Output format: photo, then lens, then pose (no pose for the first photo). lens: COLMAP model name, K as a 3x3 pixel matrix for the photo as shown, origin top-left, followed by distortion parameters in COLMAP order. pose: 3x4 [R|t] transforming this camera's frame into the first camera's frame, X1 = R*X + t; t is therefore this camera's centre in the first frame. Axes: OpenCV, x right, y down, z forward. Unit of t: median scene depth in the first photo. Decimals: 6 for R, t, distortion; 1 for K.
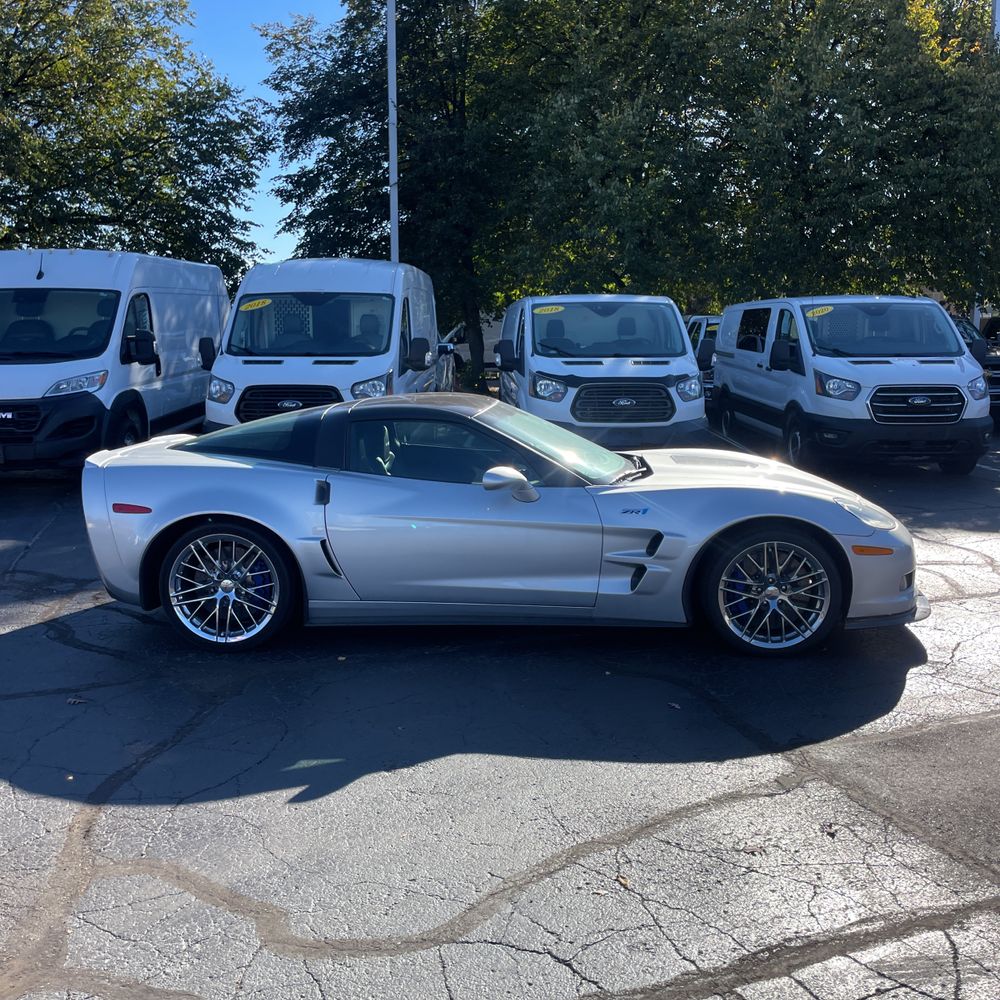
lens RADIAL K [[1010.0, 0, 498.6], [0, 1010.0, 488.9], [0, 0, 1]] dist [0.084271, -0.126077]
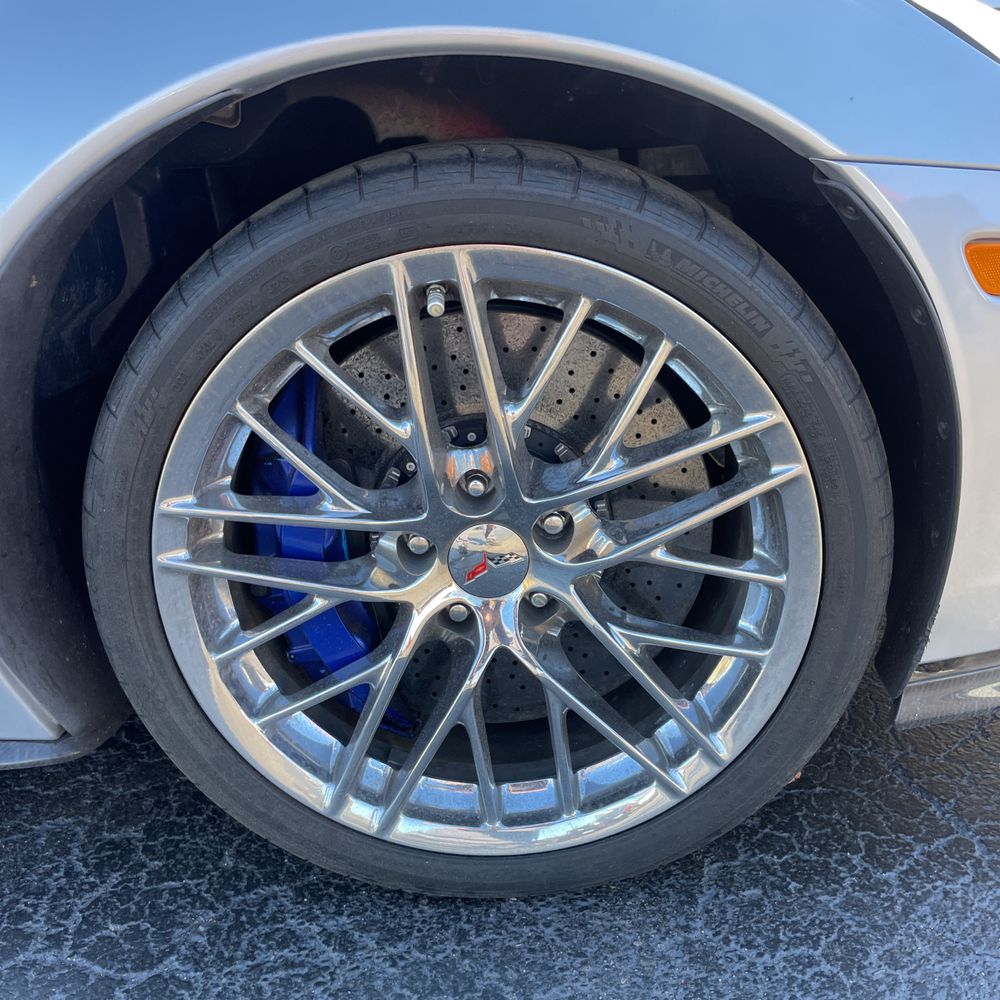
lens RADIAL K [[1010.0, 0, 498.6], [0, 1010.0, 488.9], [0, 0, 1]] dist [0.084271, -0.126077]
pose [[0.997268, -0.068466, 0.027714, 0.128219], [0.061843, 0.979138, 0.193559, 0.027305], [-0.040388, -0.191316, 0.980697, 0.399753]]
